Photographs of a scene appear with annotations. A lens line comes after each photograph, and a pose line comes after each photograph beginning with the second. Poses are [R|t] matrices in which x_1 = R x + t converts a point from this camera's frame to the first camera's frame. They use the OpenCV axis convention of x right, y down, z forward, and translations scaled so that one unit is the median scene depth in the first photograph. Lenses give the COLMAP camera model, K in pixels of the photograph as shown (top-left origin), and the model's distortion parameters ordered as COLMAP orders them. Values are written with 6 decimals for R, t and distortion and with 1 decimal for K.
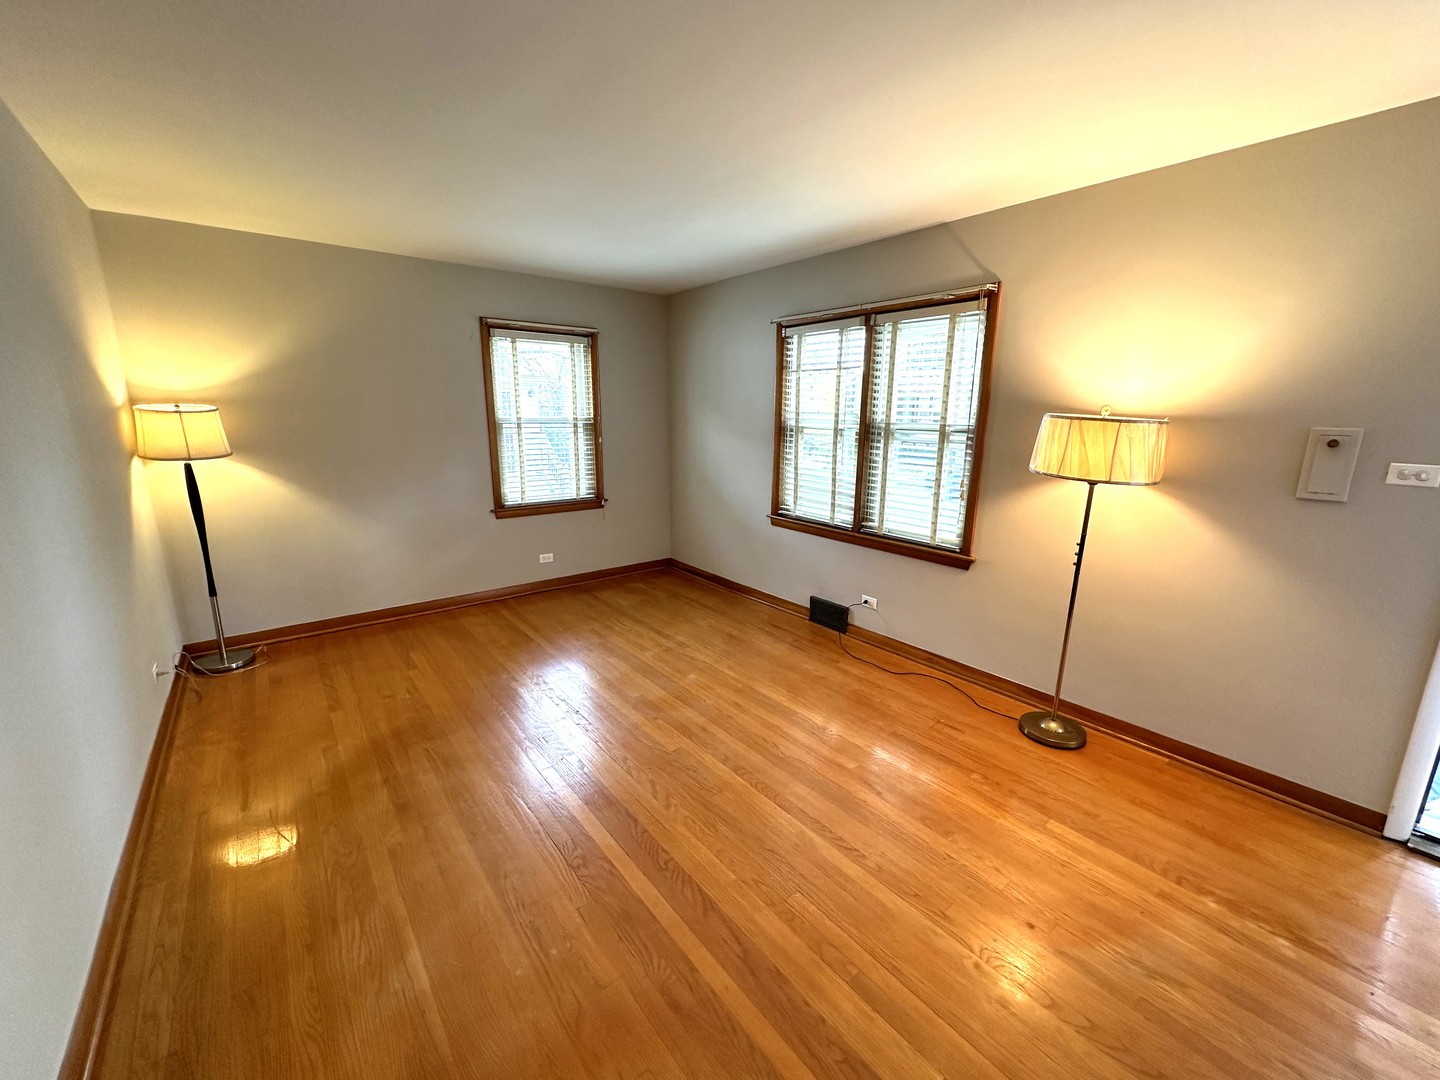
lens RADIAL K [[579.3, 0, 720.0], [0, 579.3, 540.0], [0, 0, 1]] dist [-0.002197, -0.000392]
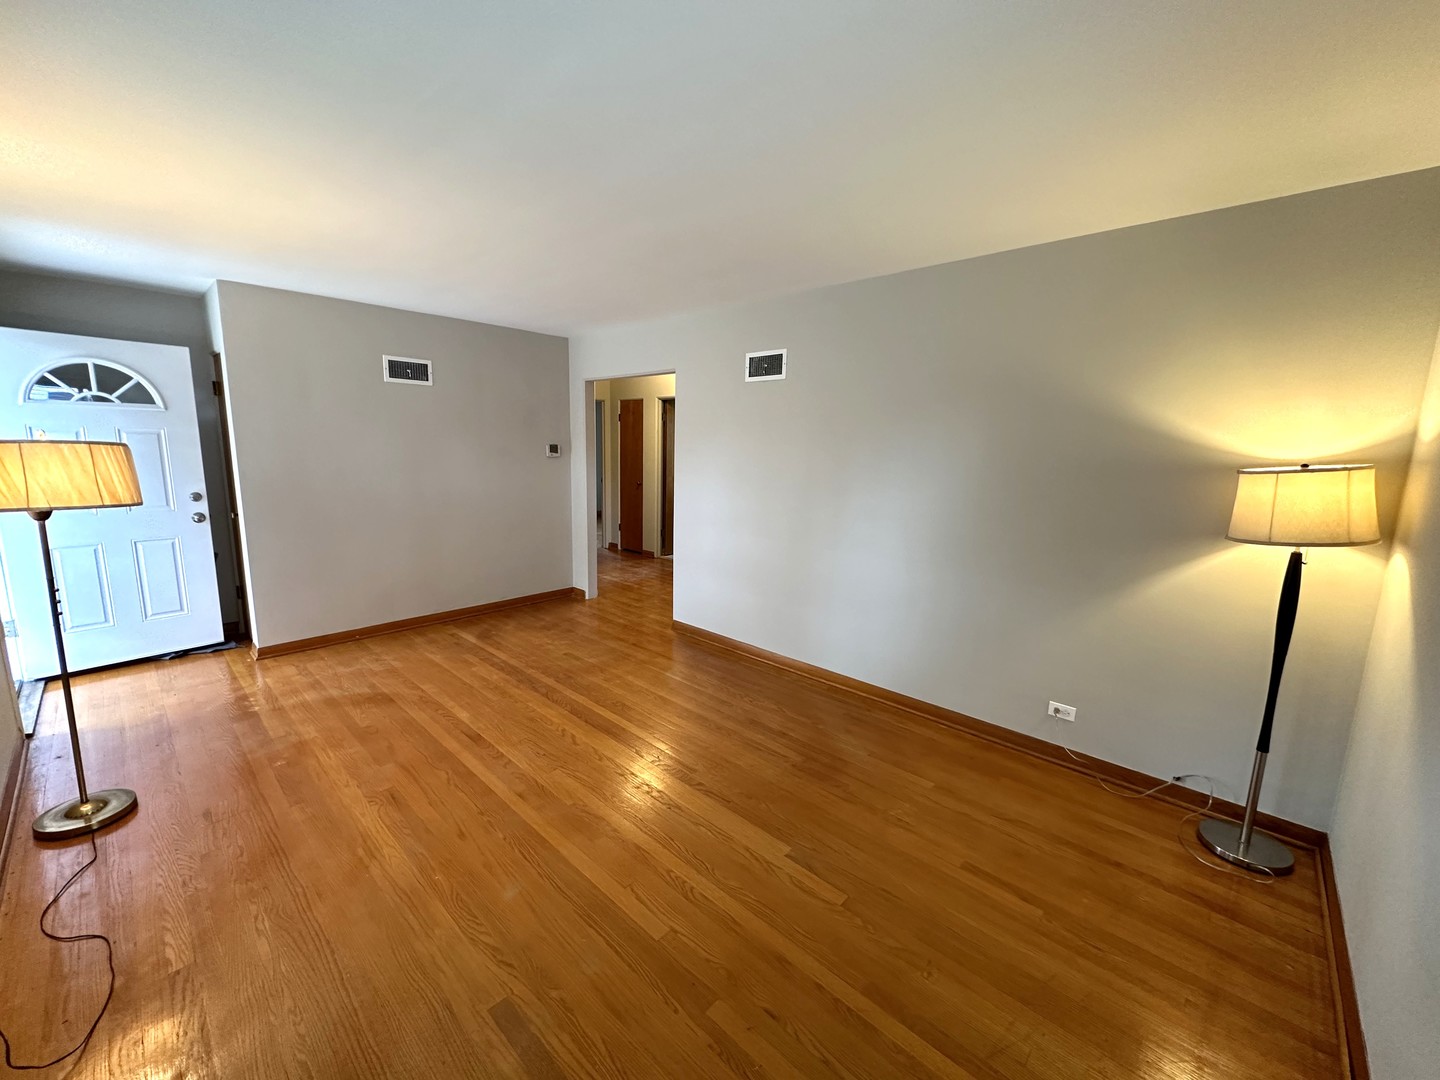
lens RADIAL K [[574.5, 0, 720.0], [0, 574.5, 540.0], [0, 0, 1]] dist [-0.001858, -0.000238]
pose [[-0.989738, -0.004358, -0.142824, -0.183570], [-0.058515, 0.924243, 0.377294, -0.349949], [0.130360, 0.381780, -0.915014, 1.494811]]
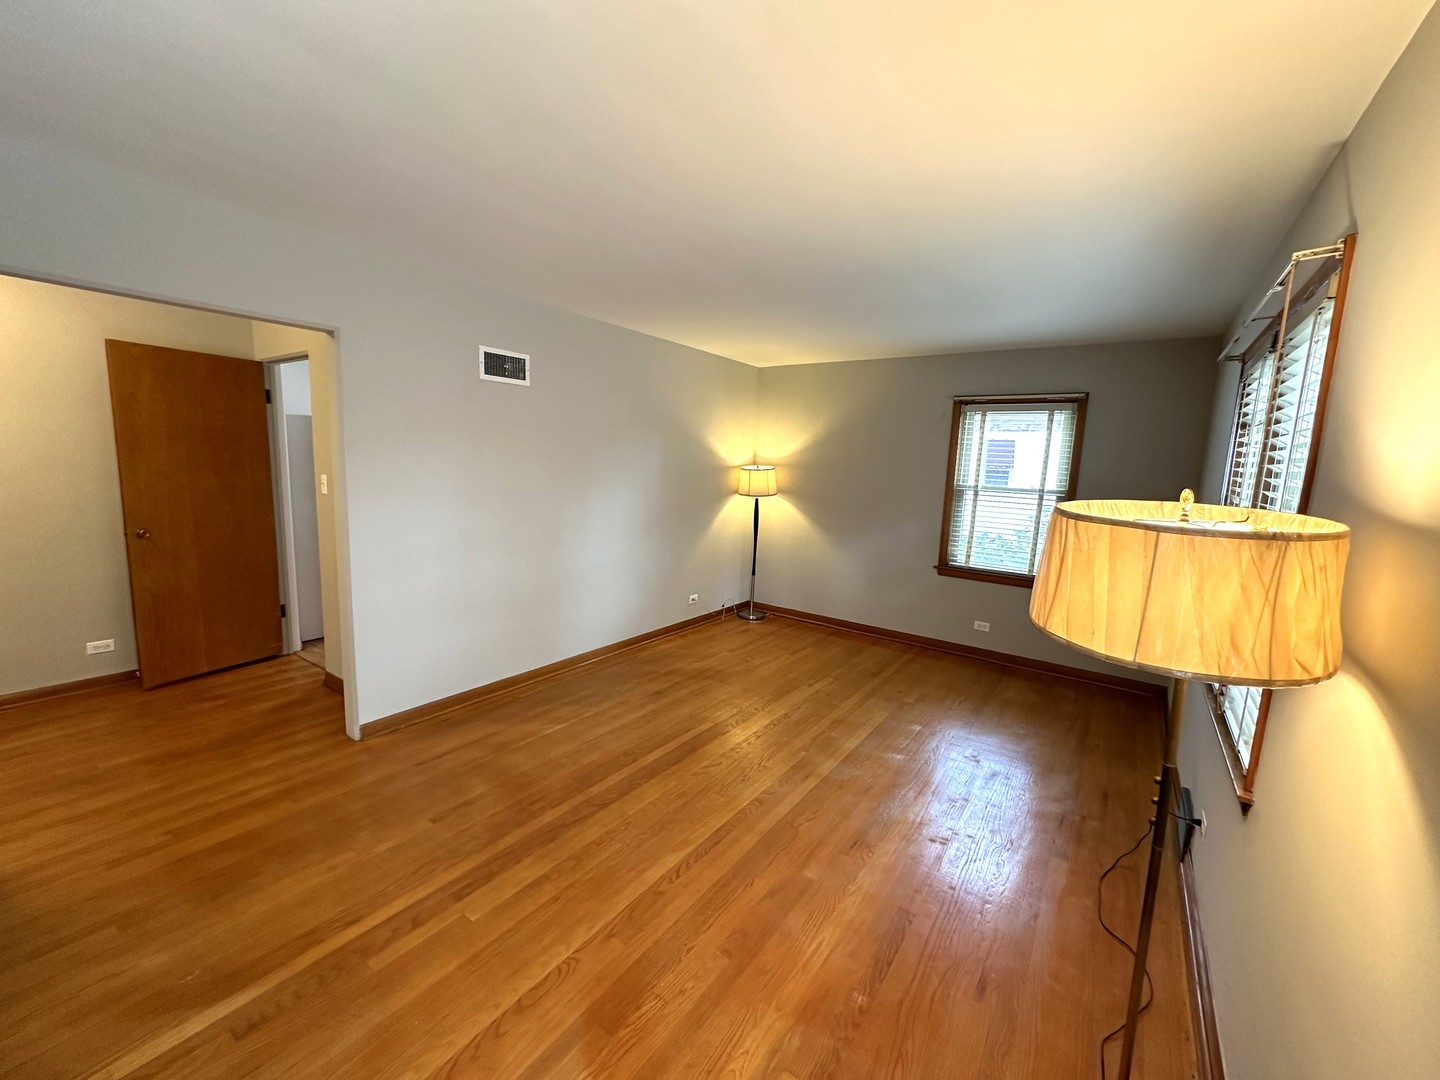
lens RADIAL K [[574.5, 0, 720.0], [0, 574.5, 540.0], [0, 0, 1]] dist [-0.001858, -0.000238]
pose [[0.273373, 0.136714, -0.952143, 0.744163], [-0.252340, 0.965374, 0.066164, -0.095769], [0.928220, 0.222176, 0.298406, 0.391961]]
